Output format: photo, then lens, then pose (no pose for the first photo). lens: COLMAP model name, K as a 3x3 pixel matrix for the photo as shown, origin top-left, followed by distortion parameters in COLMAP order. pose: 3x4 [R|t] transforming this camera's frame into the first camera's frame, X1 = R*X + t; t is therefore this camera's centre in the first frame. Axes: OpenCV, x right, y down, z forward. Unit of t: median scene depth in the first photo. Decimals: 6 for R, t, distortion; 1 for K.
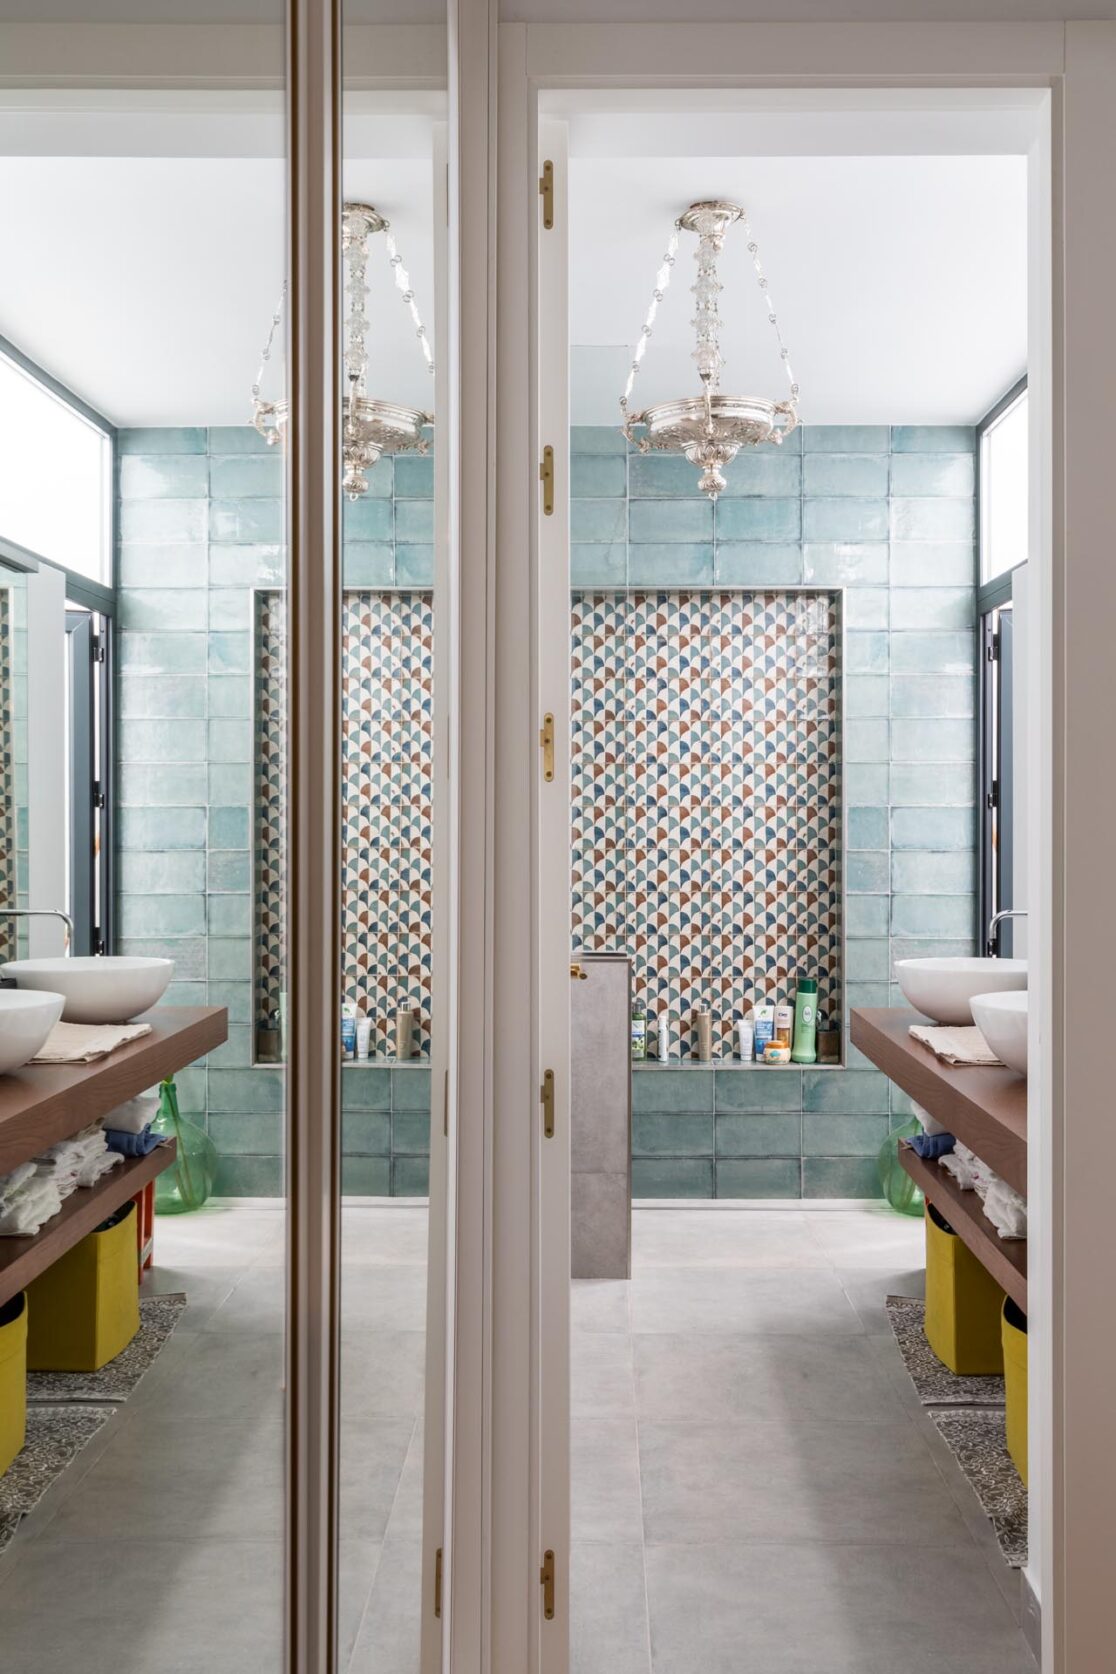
lens RADIAL K [[1685.9, 0, 558.0], [0, 1685.9, 837.0], [0, 0, 1]] dist [-0.010789, -0.000114]
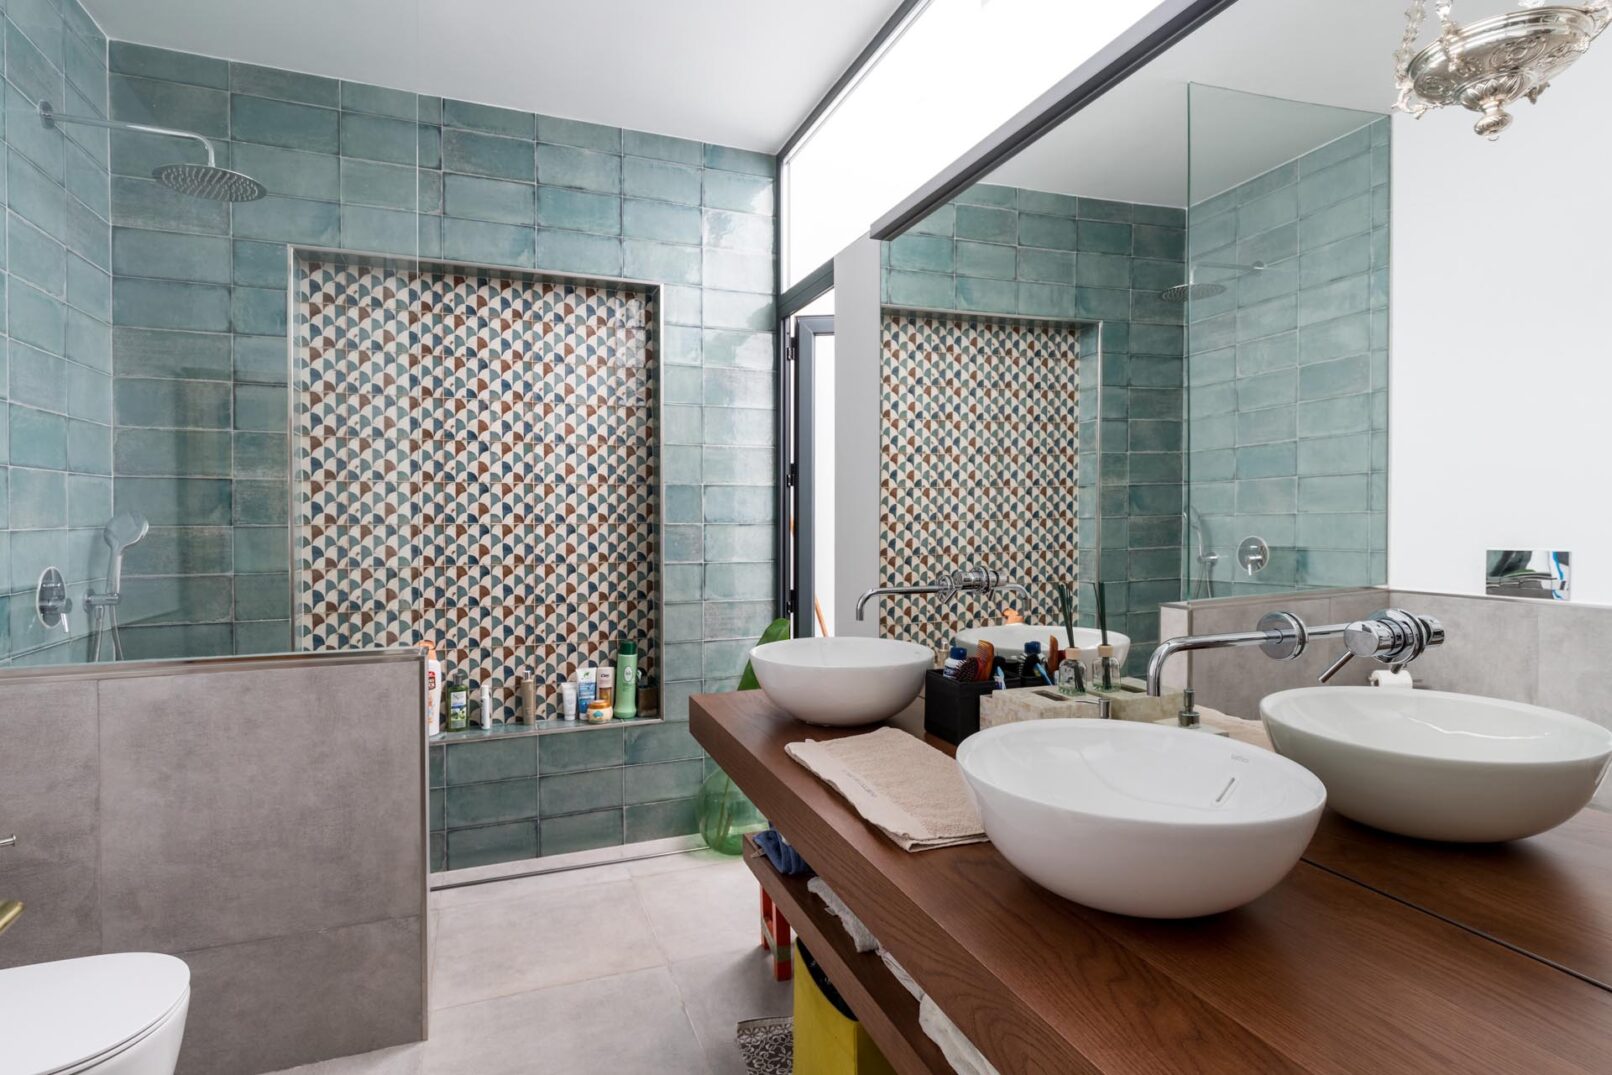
lens RADIAL K [[724.9, 0, 809.5], [0, 724.9, 521.2], [0, 0, 1]] dist [-0.003243, -0.000369]
pose [[0.907891, -0.004360, 0.419185, 0.057673], [0.004031, 0.999990, 0.001671, 0.005552], [-0.419188, 0.000173, 0.907900, 0.519852]]
